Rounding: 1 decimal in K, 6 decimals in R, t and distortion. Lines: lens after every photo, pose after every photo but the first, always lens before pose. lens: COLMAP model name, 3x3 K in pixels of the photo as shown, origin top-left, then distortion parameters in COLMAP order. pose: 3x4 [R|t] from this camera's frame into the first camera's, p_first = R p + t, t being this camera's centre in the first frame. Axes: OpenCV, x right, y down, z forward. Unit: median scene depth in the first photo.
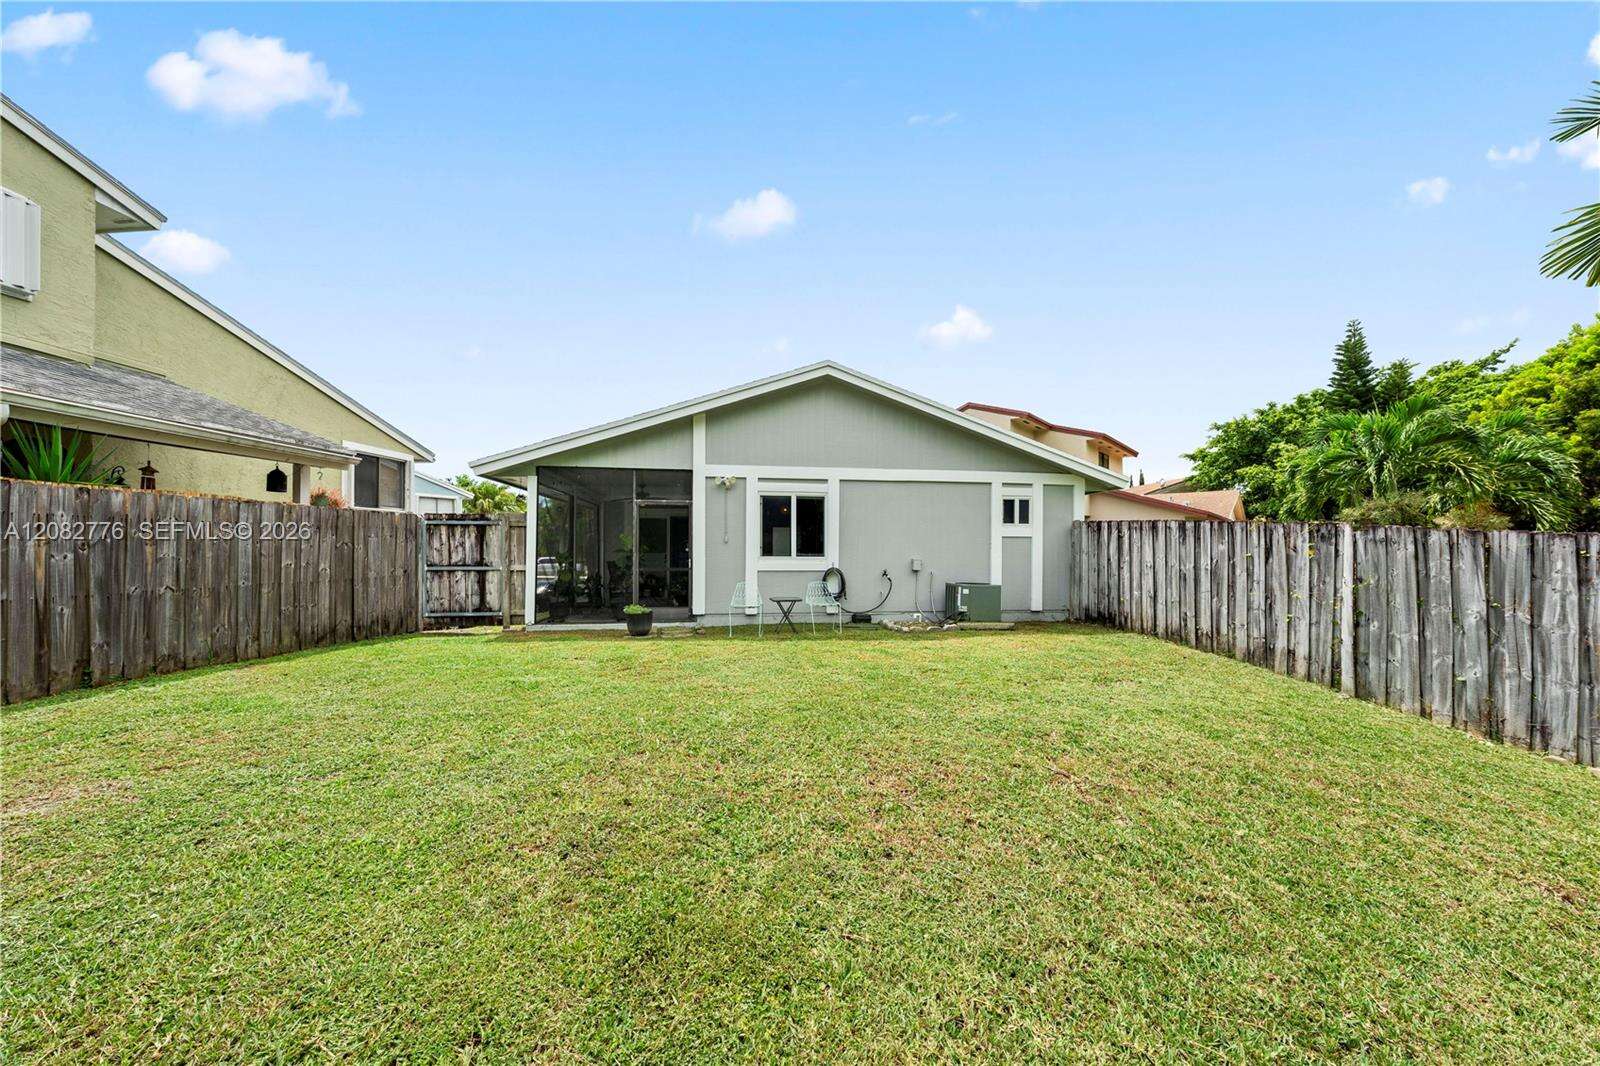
lens RADIAL K [[544.6, 0, 802.3], [0, 544.6, 529.0], [0, 0, 1]] dist [-0.000409, 0.000202]
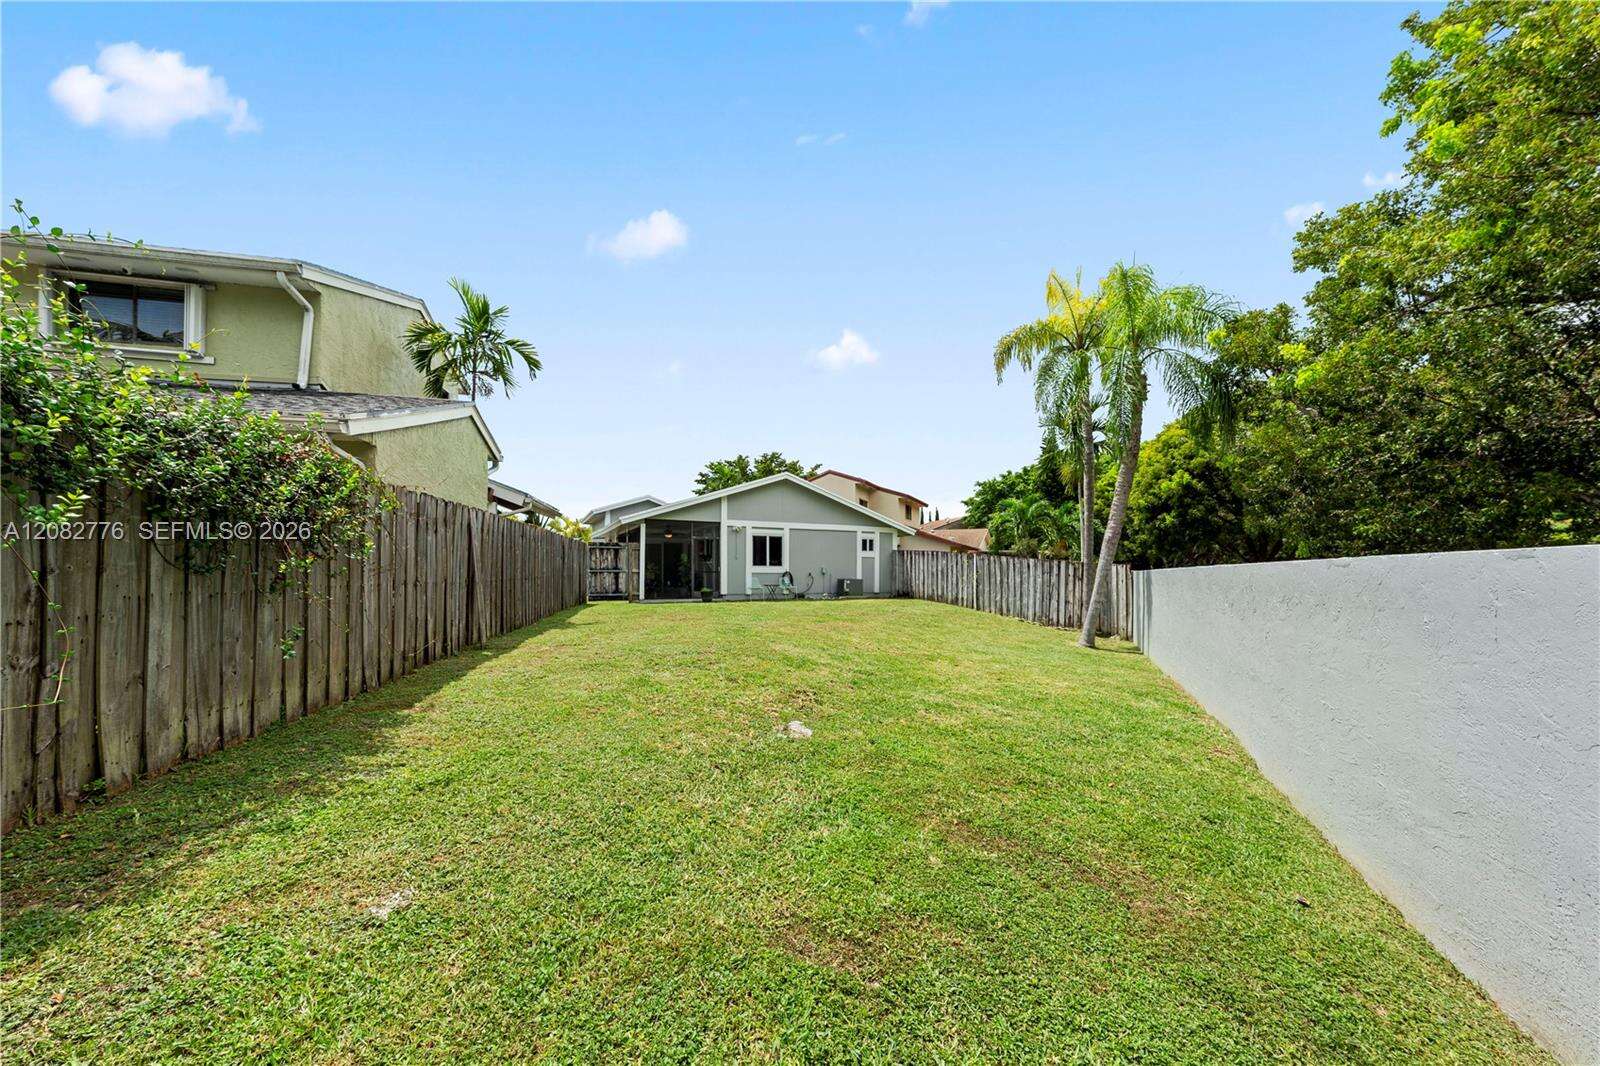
lens RADIAL K [[544.6, 0, 802.3], [0, 544.6, 529.0], [0, 0, 1]] dist [-0.000409, 0.000202]
pose [[0.953581, 0.024084, 0.300173, -0.499872], [-0.012369, 0.999088, -0.040865, -0.005603], [-0.300883, 0.035256, 0.953009, -0.966331]]
